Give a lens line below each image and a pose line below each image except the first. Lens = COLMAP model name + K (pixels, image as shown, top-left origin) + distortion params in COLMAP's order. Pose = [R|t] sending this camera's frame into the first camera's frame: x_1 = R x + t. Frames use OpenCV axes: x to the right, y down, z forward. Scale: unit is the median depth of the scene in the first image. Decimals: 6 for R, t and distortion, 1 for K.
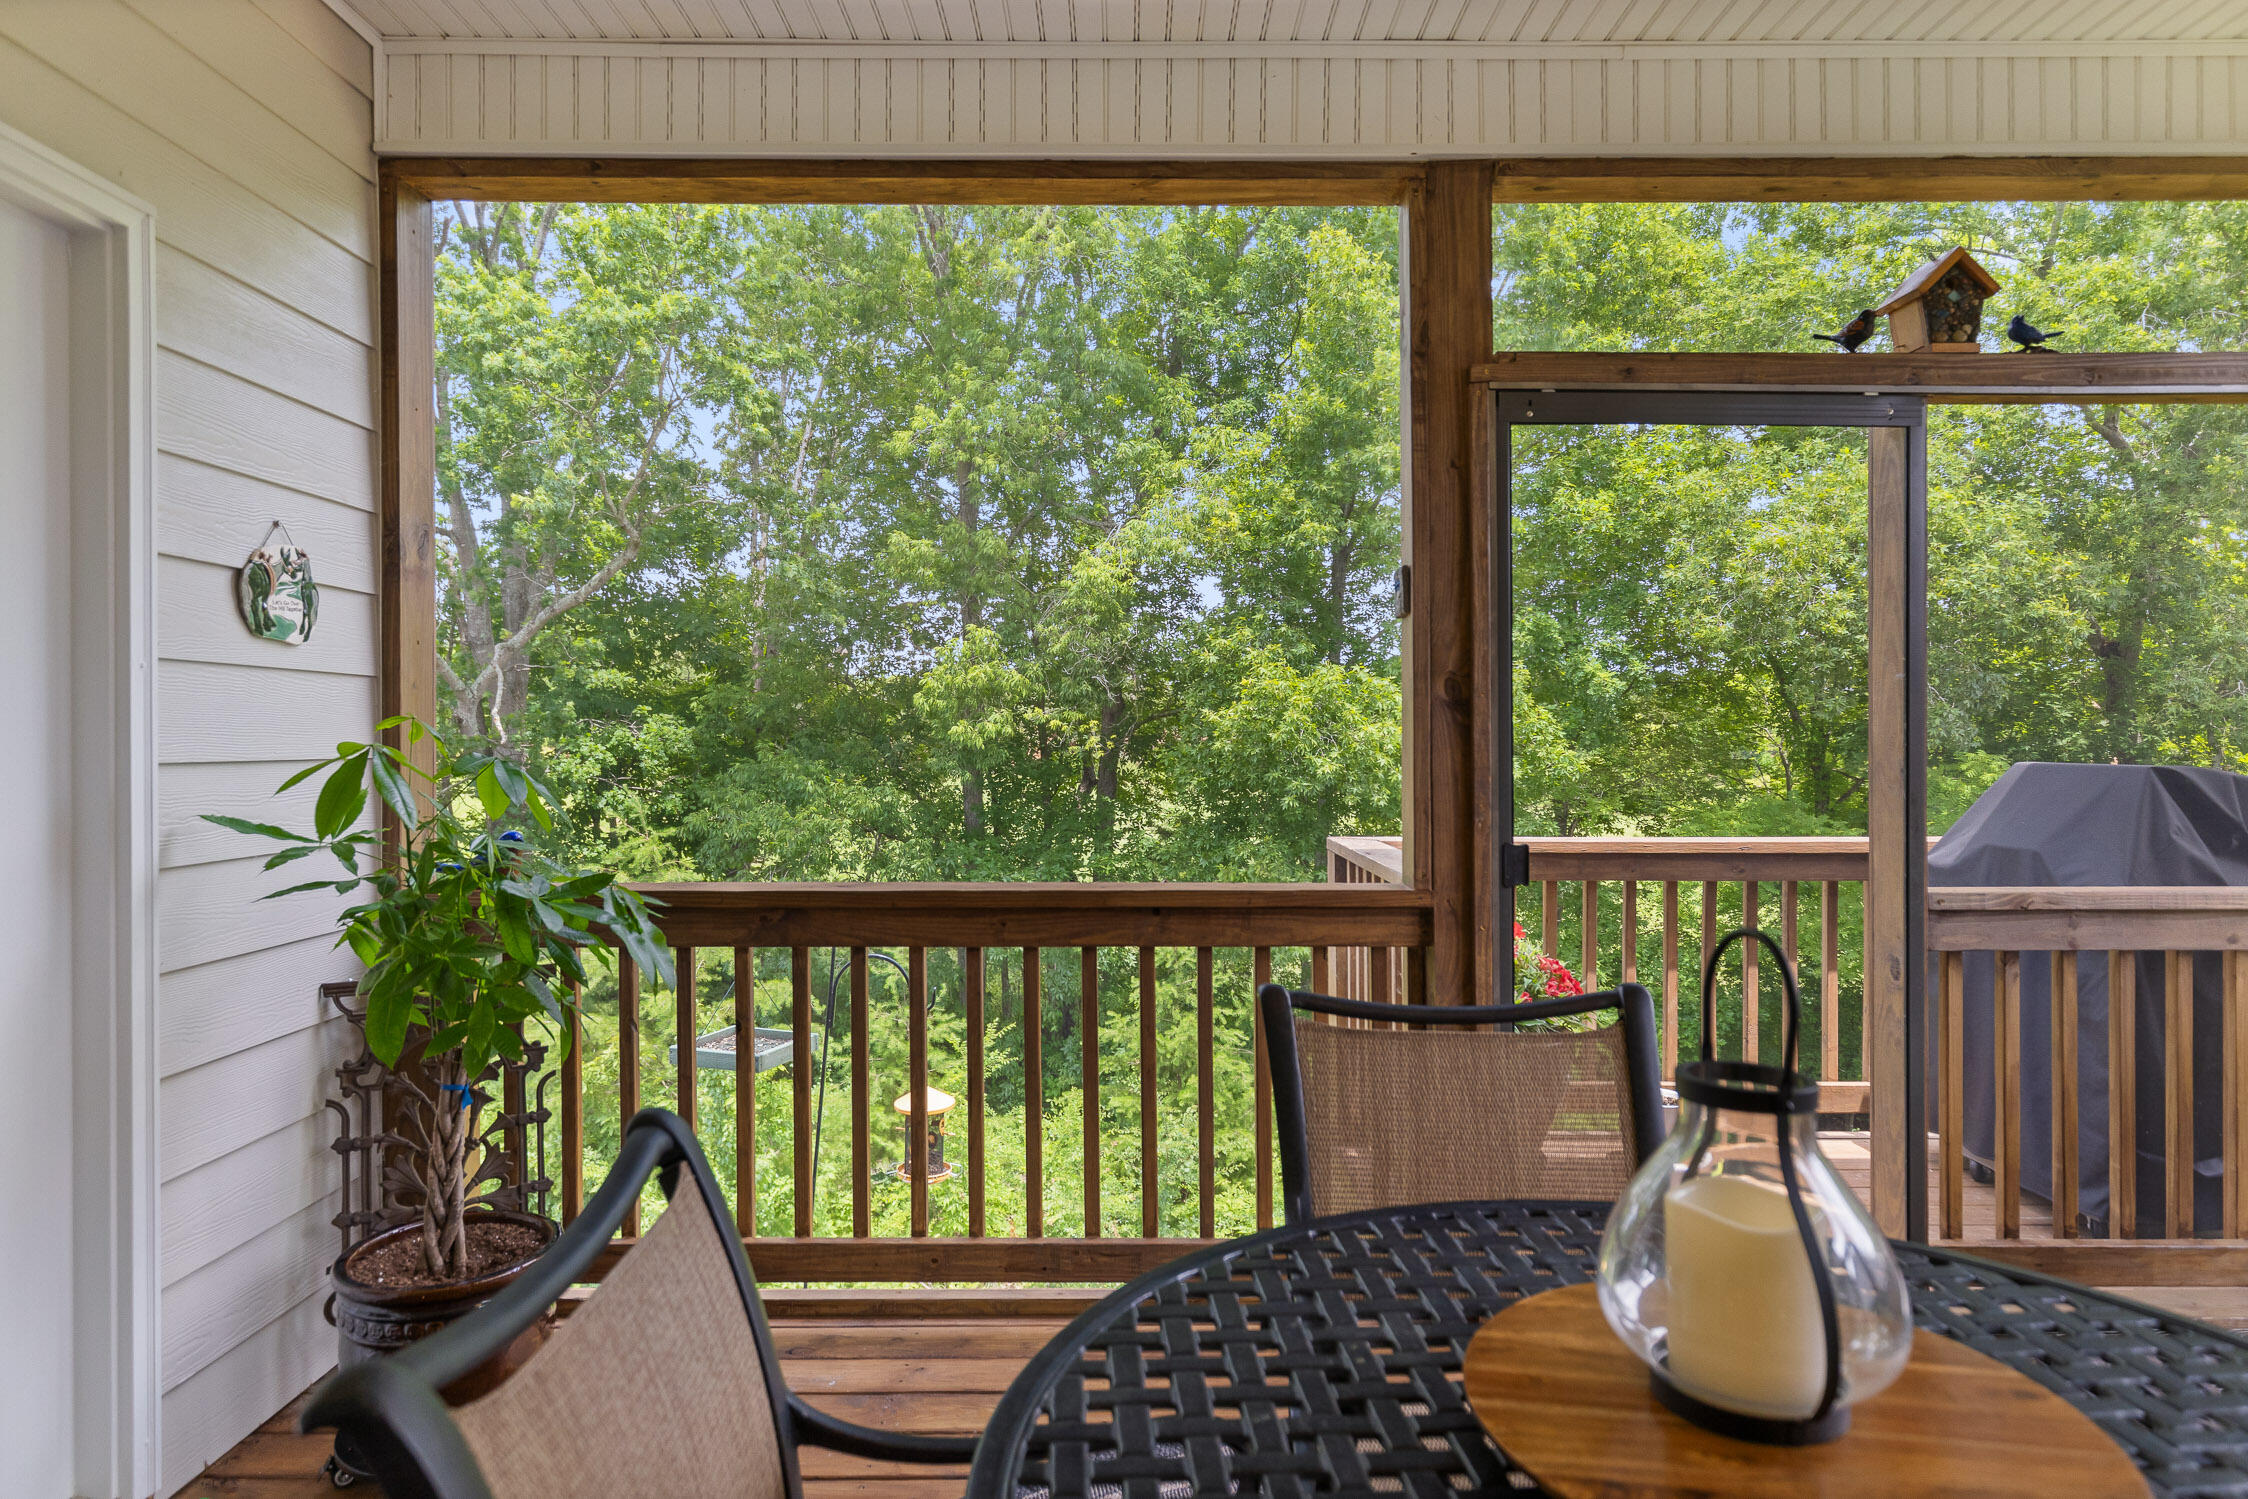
lens RADIAL K [[1297.9, 0, 1122.9], [0, 1297.9, 742.0], [0, 0, 1]] dist [0.007026, 0.001851]
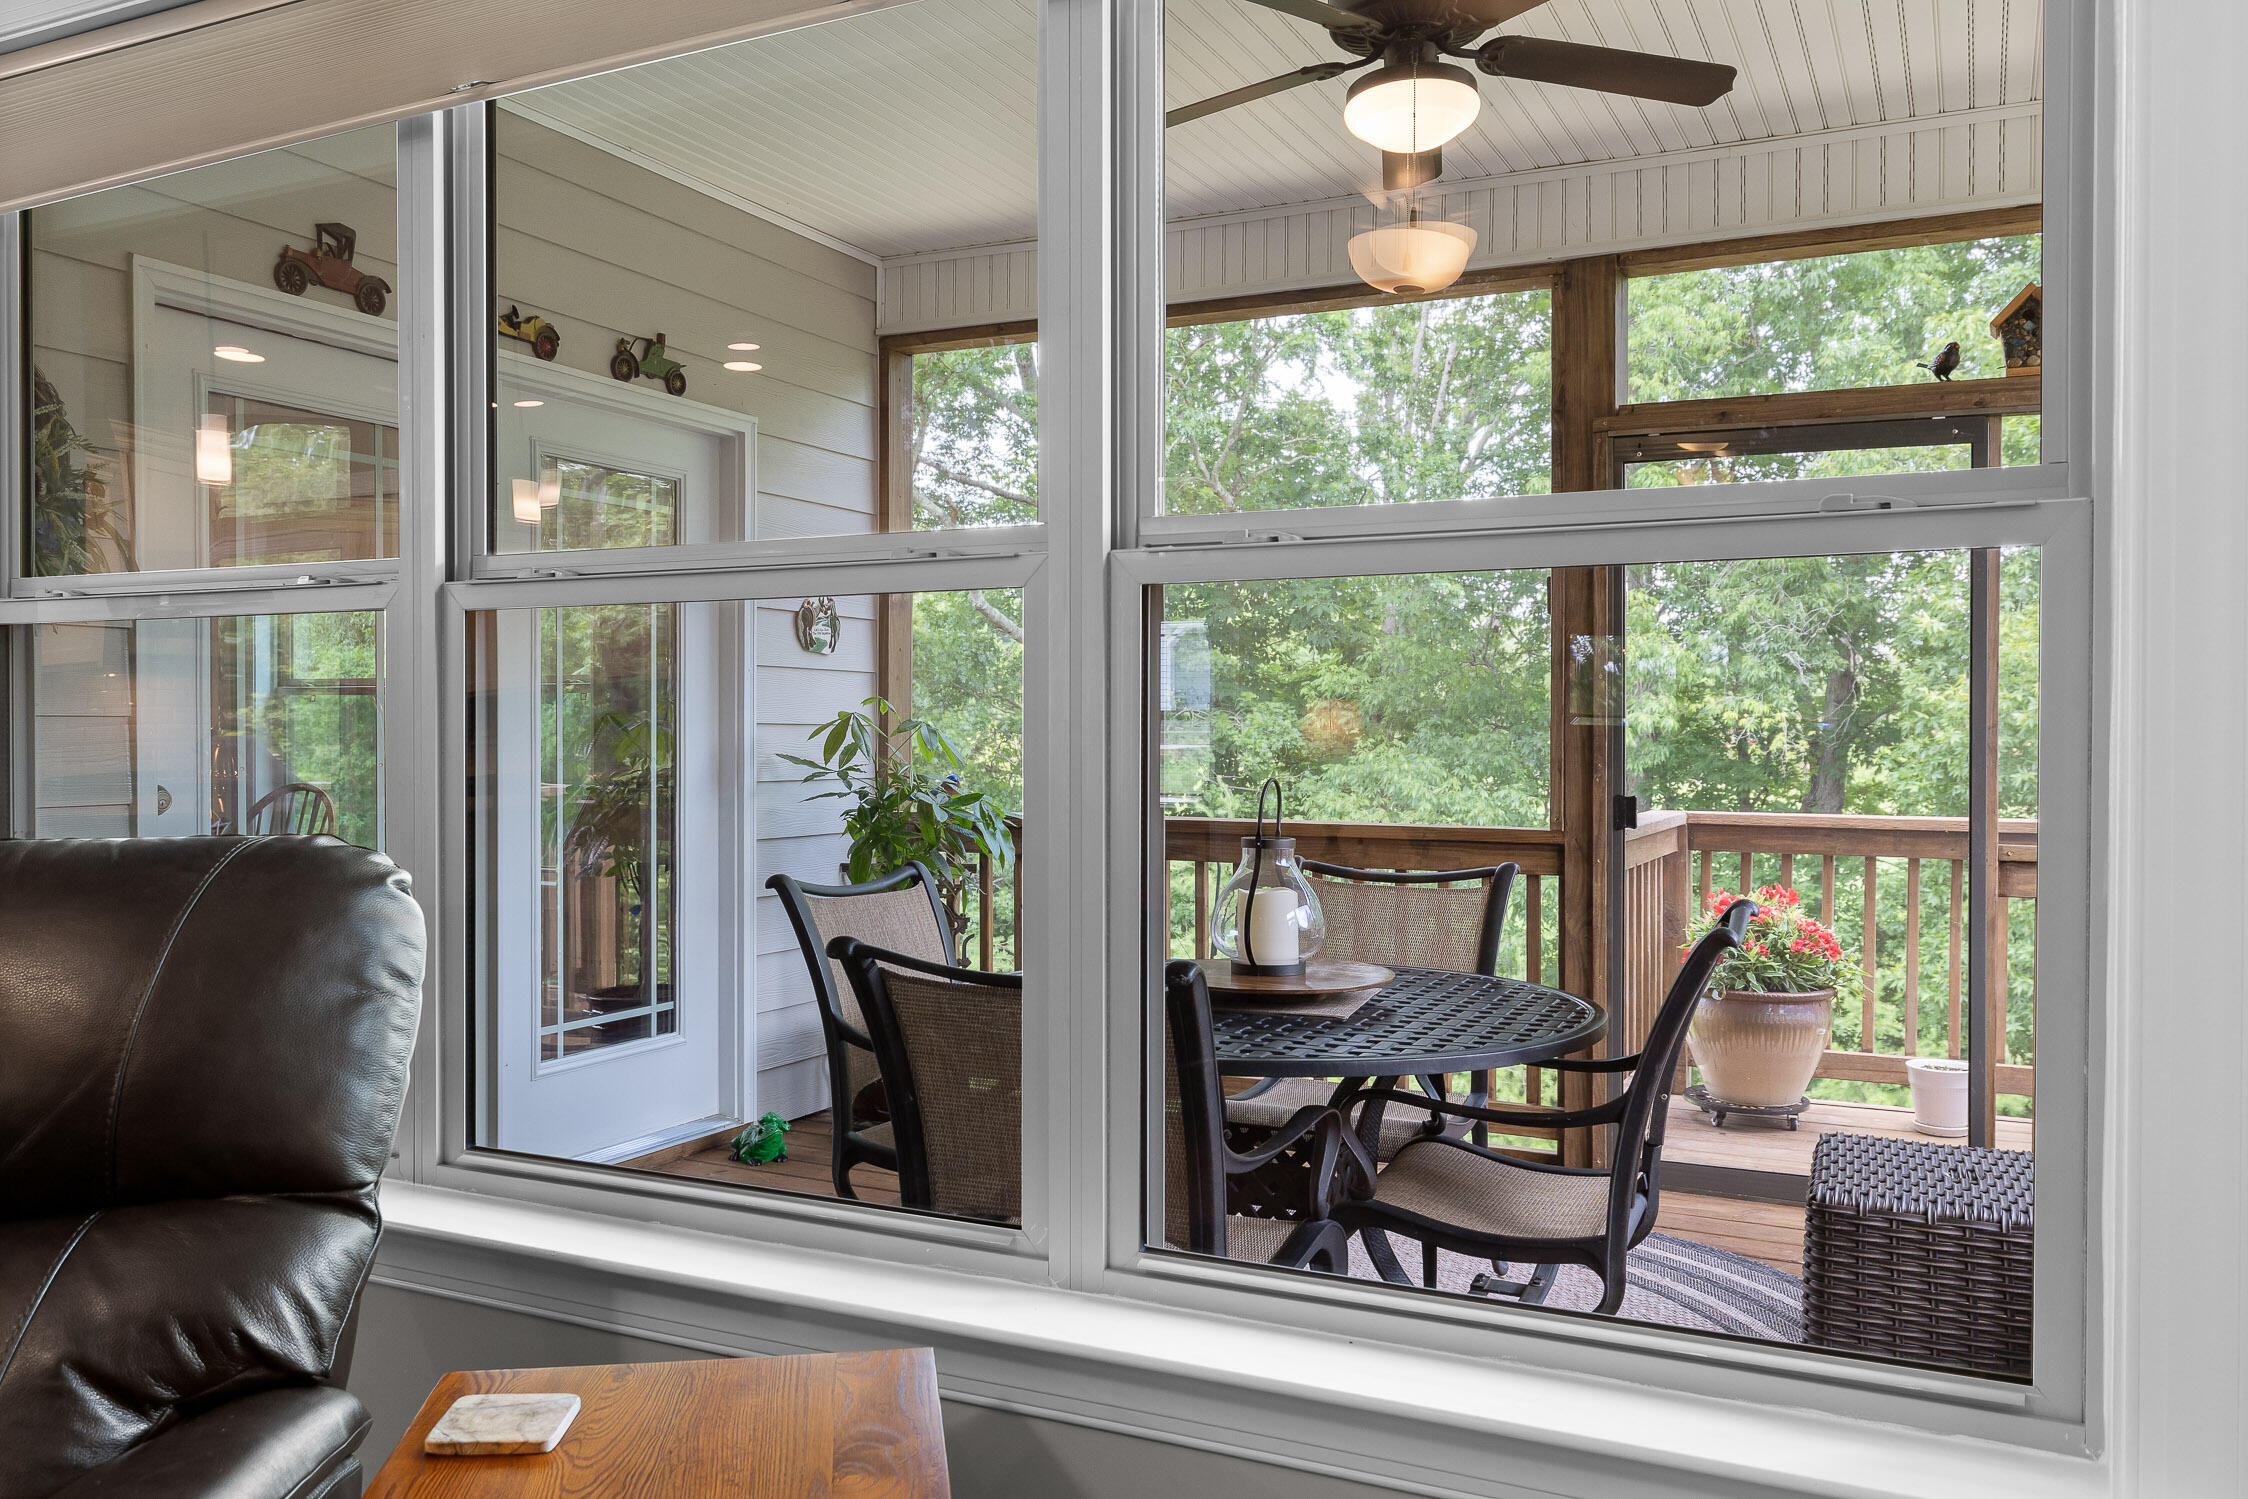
lens RADIAL K [[1745.9, 0, 1123.6], [0, 1745.9, 749.4], [0, 0, 1]] dist [-0.001531, 0.002670]
pose [[0.898001, 0.008764, -0.439907, 0.612941], [-0.007170, 0.999960, 0.005286, 0.028224], [0.439936, -0.001592, 0.898028, -0.744583]]
